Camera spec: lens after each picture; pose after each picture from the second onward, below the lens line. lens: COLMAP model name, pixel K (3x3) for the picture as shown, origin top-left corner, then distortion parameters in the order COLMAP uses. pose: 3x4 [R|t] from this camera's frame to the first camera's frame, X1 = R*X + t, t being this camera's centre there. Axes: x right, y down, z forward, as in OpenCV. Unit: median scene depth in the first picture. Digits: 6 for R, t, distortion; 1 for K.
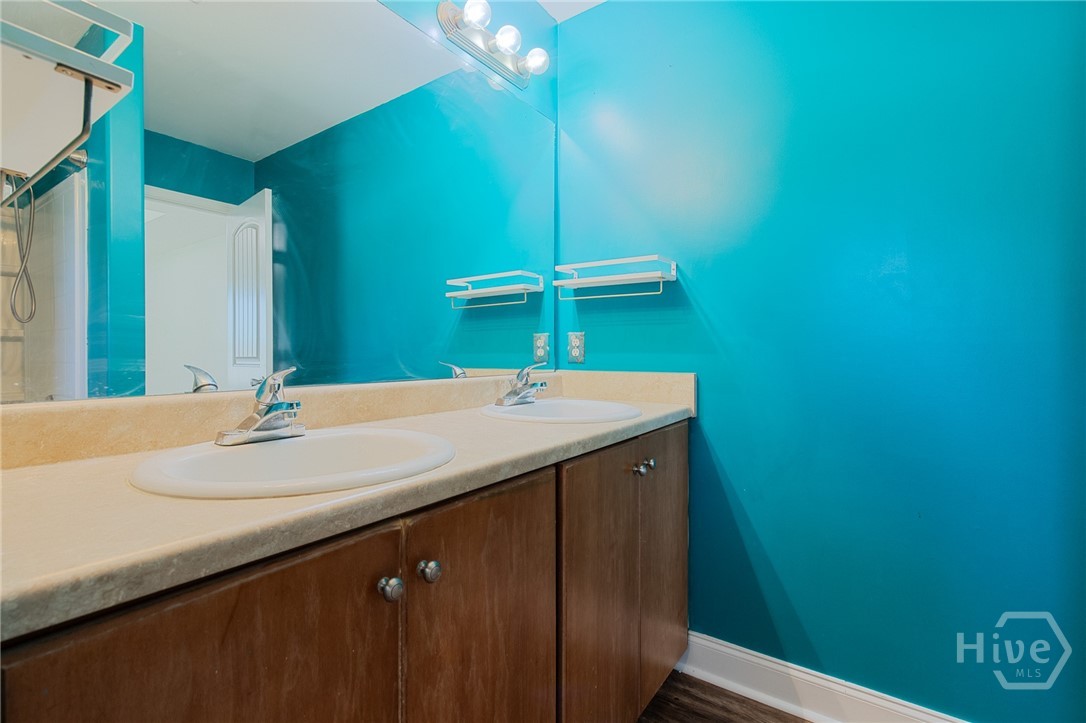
lens RADIAL K [[501.9, 0, 540.8], [0, 501.9, 352.6], [0, 0, 1]] dist [0.001245, 0.000108]
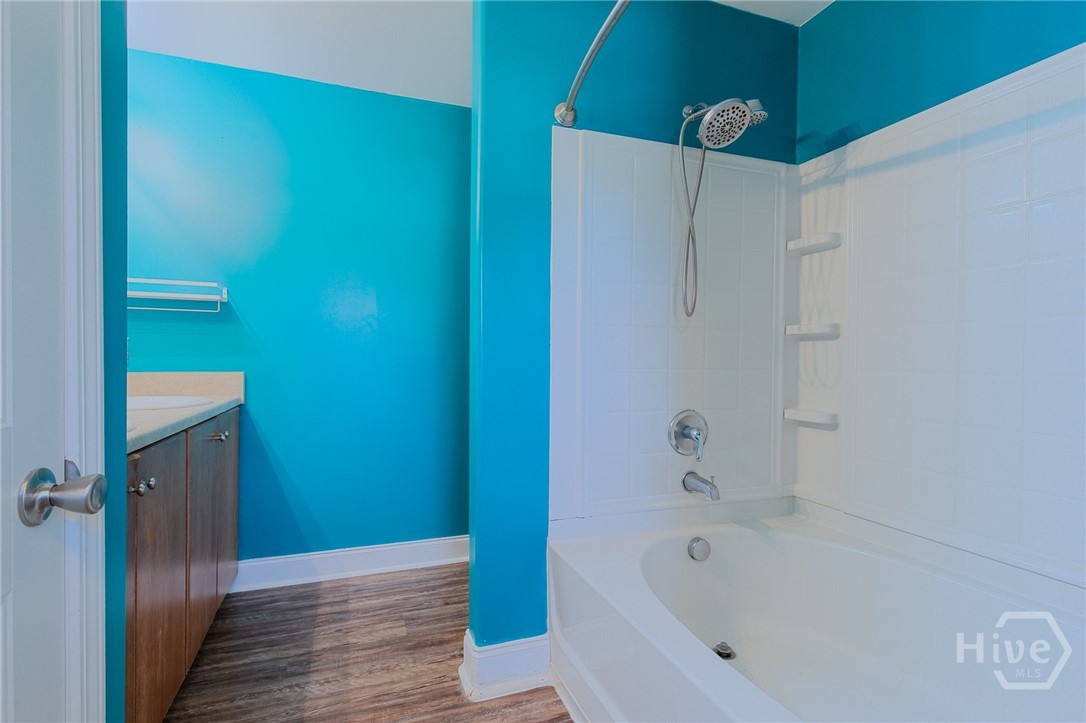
lens RADIAL K [[501.9, 0, 540.8], [0, 501.9, 352.6], [0, 0, 1]] dist [0.001245, 0.000108]
pose [[0.564080, 0.012054, 0.825632, -0.379190], [-0.004097, 0.999922, -0.011800, 0.001059], [-0.825710, 0.003274, 0.564085, -0.455136]]
